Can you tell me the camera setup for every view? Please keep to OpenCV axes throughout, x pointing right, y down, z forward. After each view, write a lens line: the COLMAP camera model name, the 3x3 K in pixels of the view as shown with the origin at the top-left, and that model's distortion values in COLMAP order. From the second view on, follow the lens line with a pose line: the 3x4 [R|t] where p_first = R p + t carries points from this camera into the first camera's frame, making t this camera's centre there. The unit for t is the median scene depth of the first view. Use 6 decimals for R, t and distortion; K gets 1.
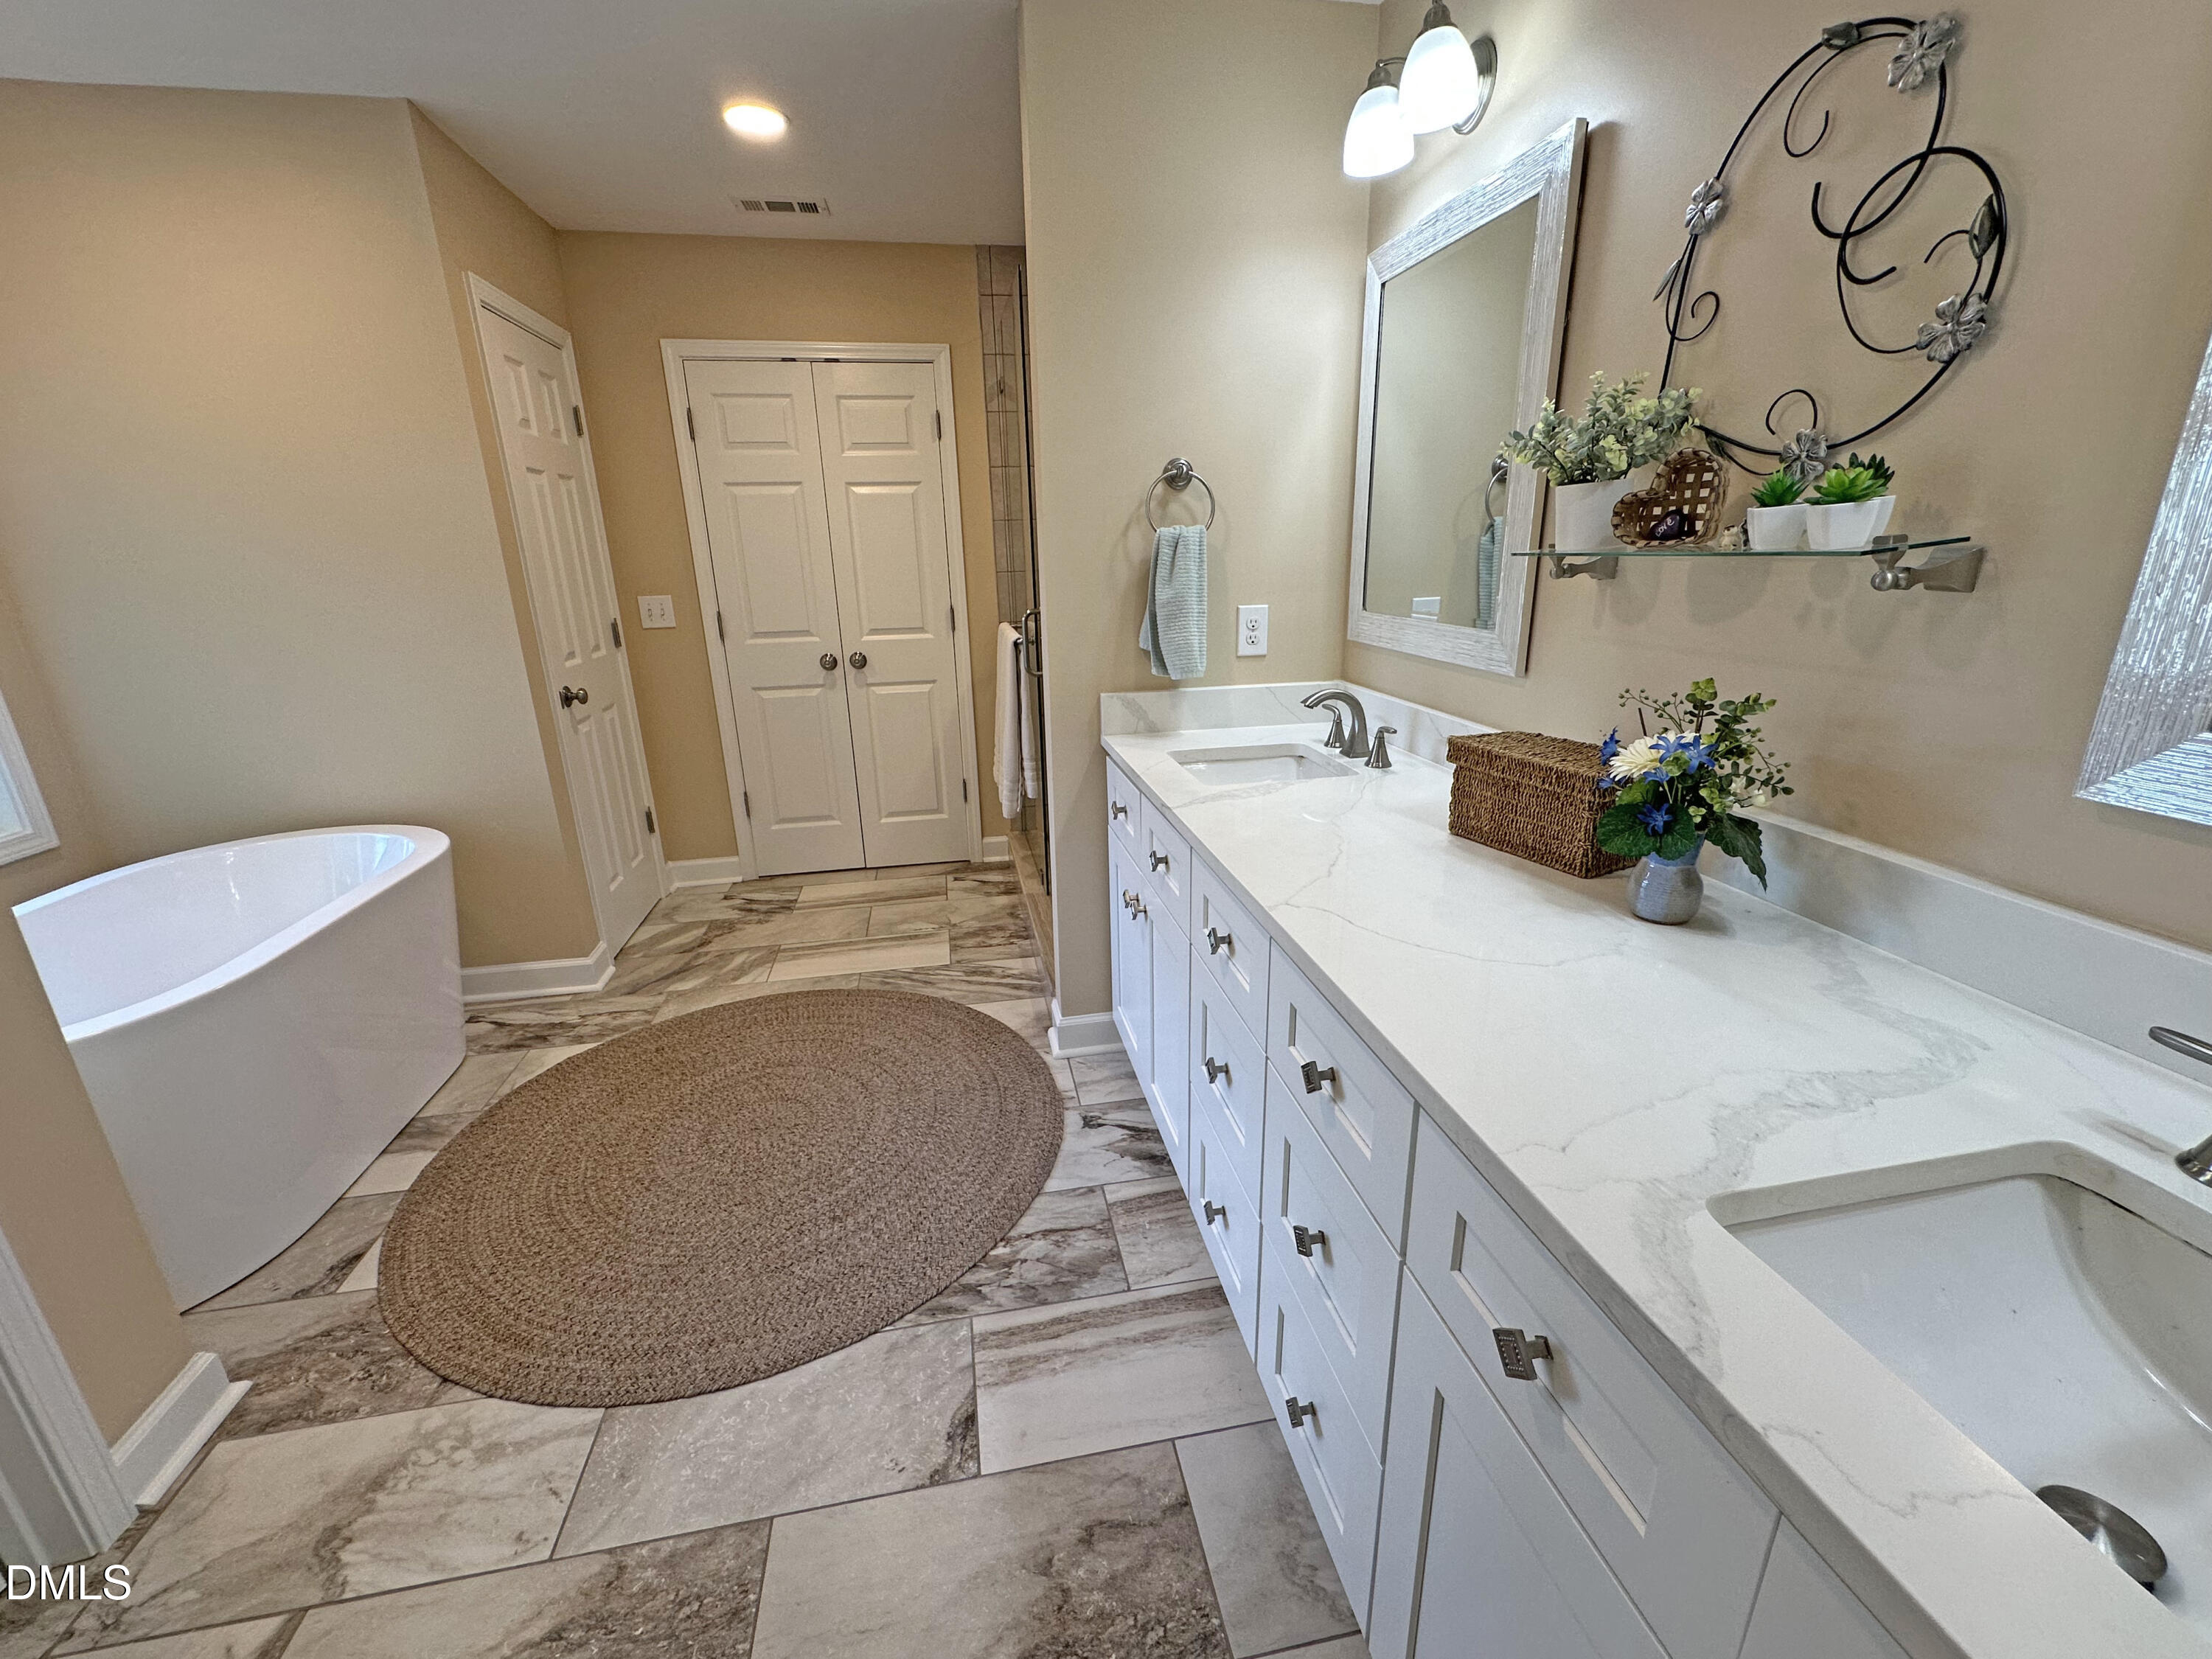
lens RADIAL K [[912.4, 0, 1106.0], [0, 912.4, 829.5], [0, 0, 1]] dist [-0.000860, 0.000590]
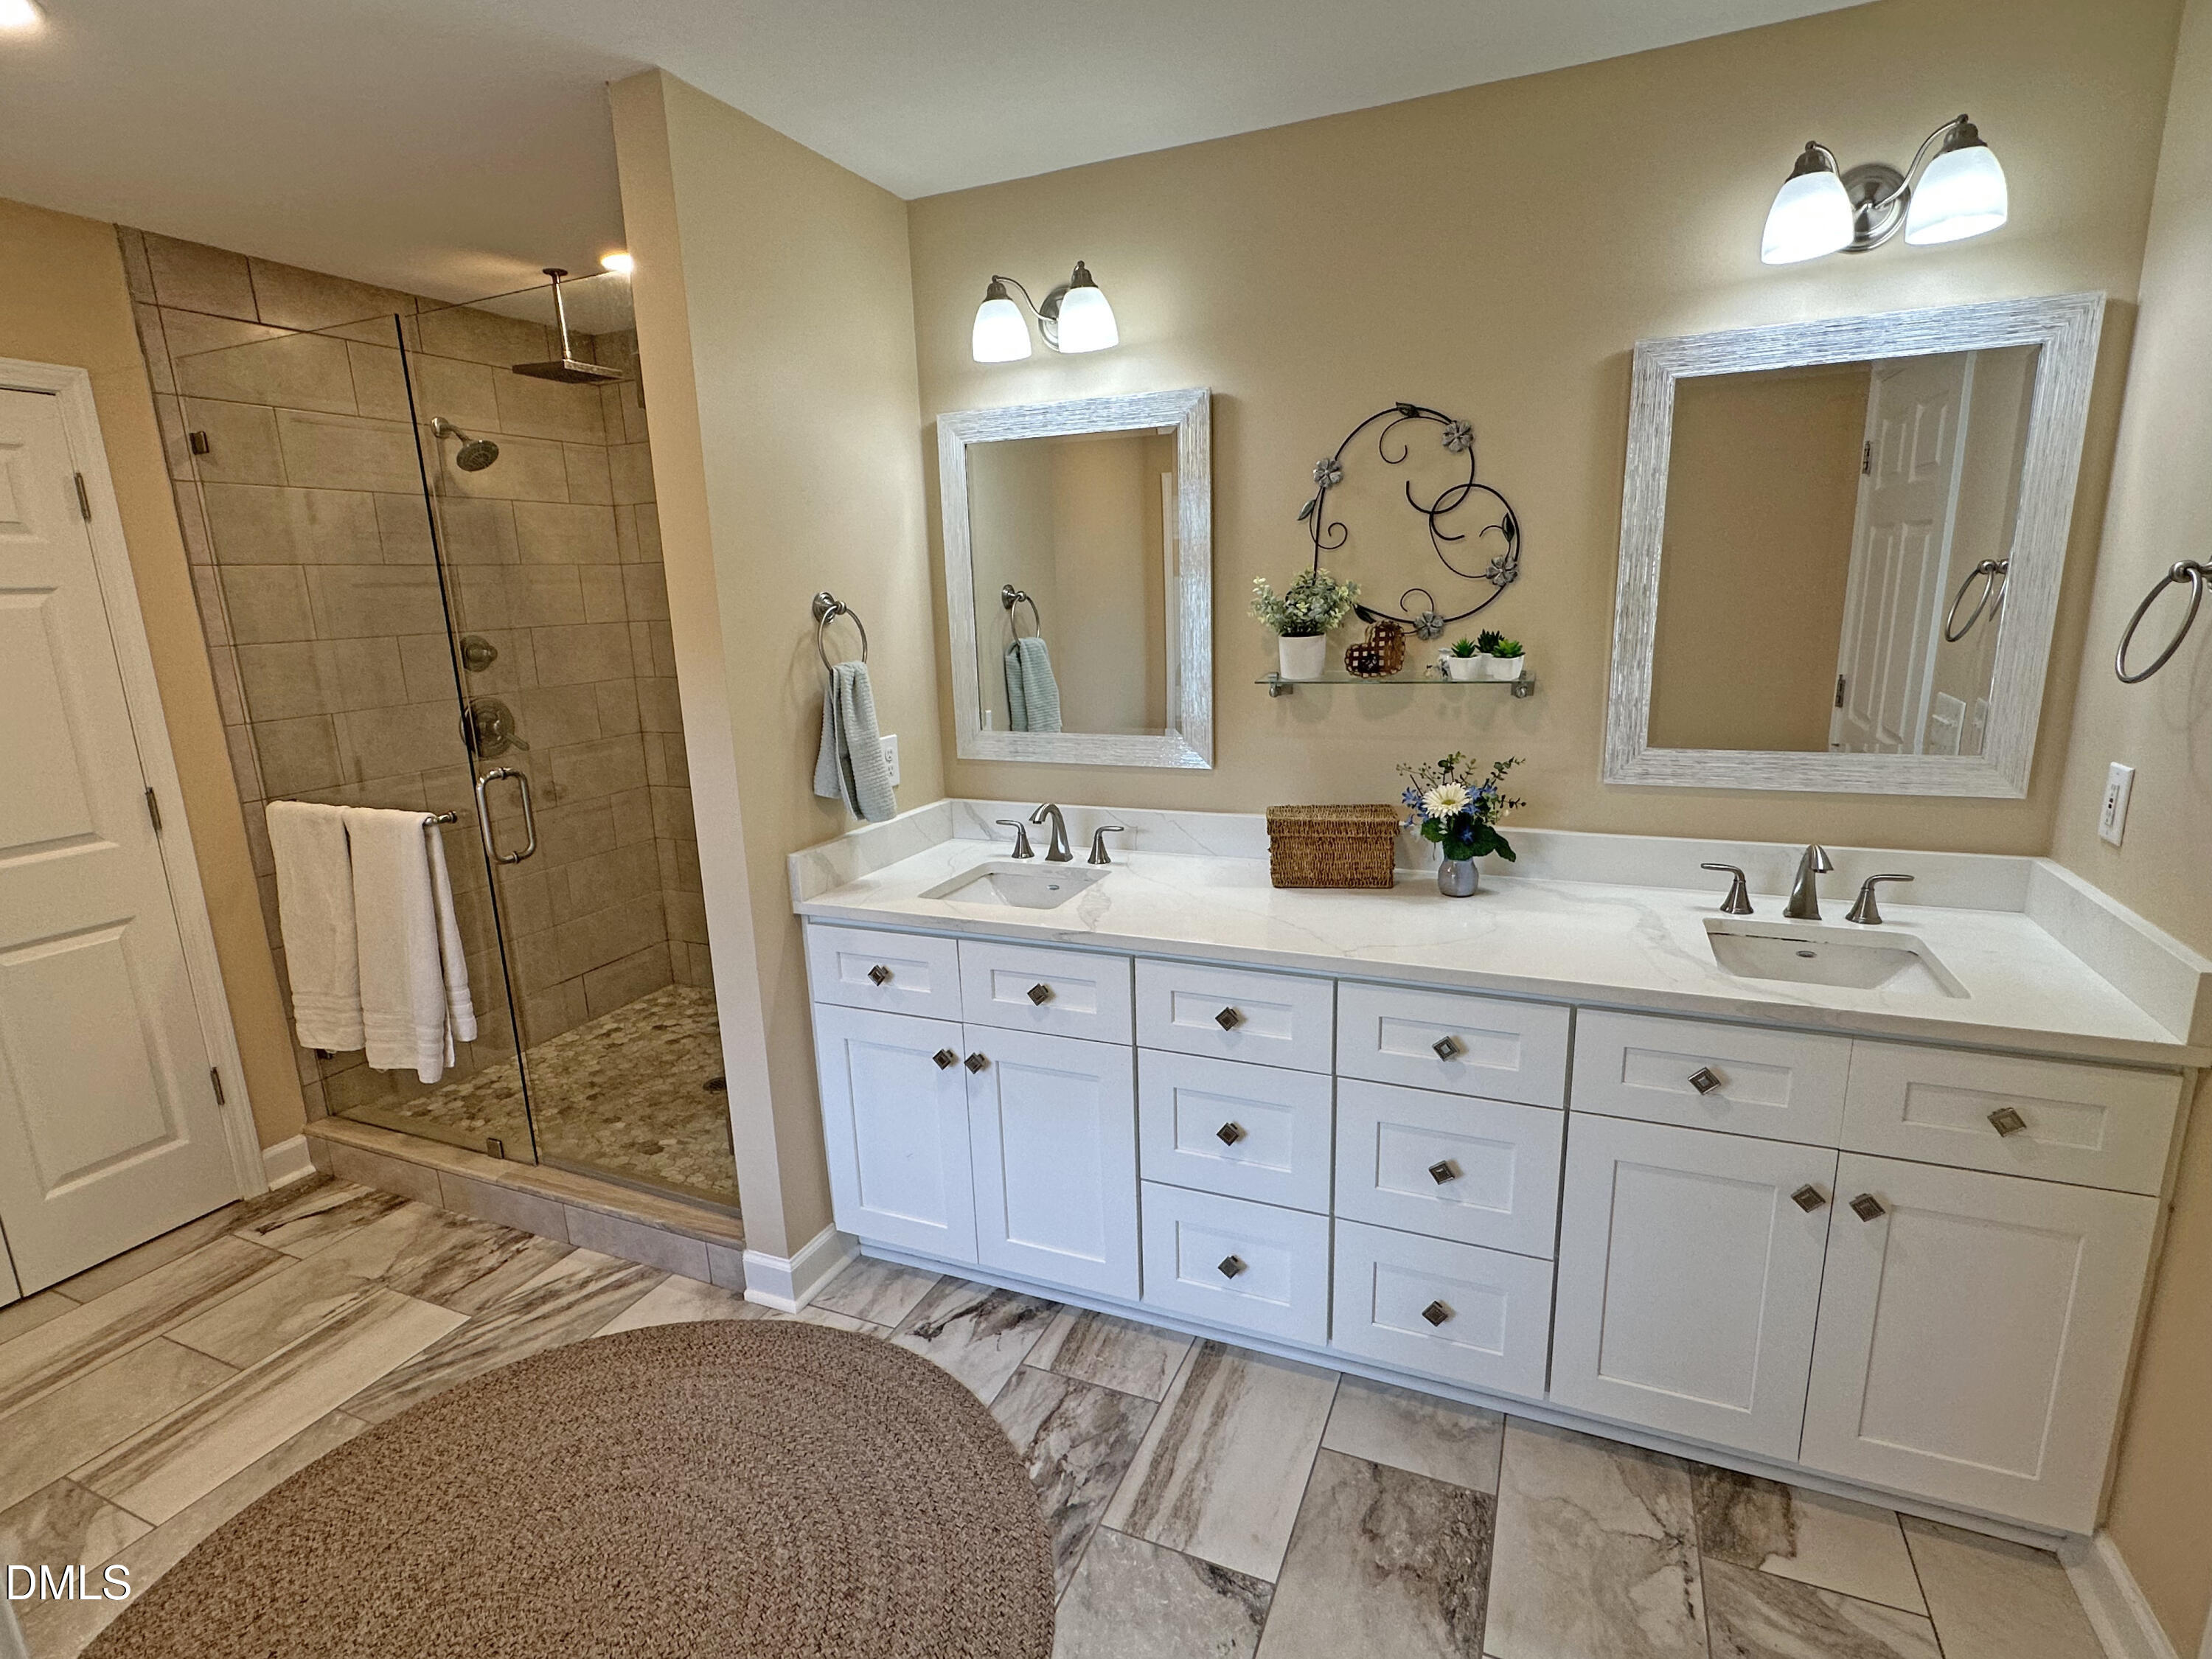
lens RADIAL K [[1108.2, 0, 1106.0], [0, 1108.2, 829.5], [0, 0, 1]] dist [0.002346, 0.000110]
pose [[0.551670, -0.176210, 0.815236, -0.857030], [0.265495, 0.963687, 0.028637, -0.153366], [-0.790679, 0.200643, 0.578420, 0.197005]]
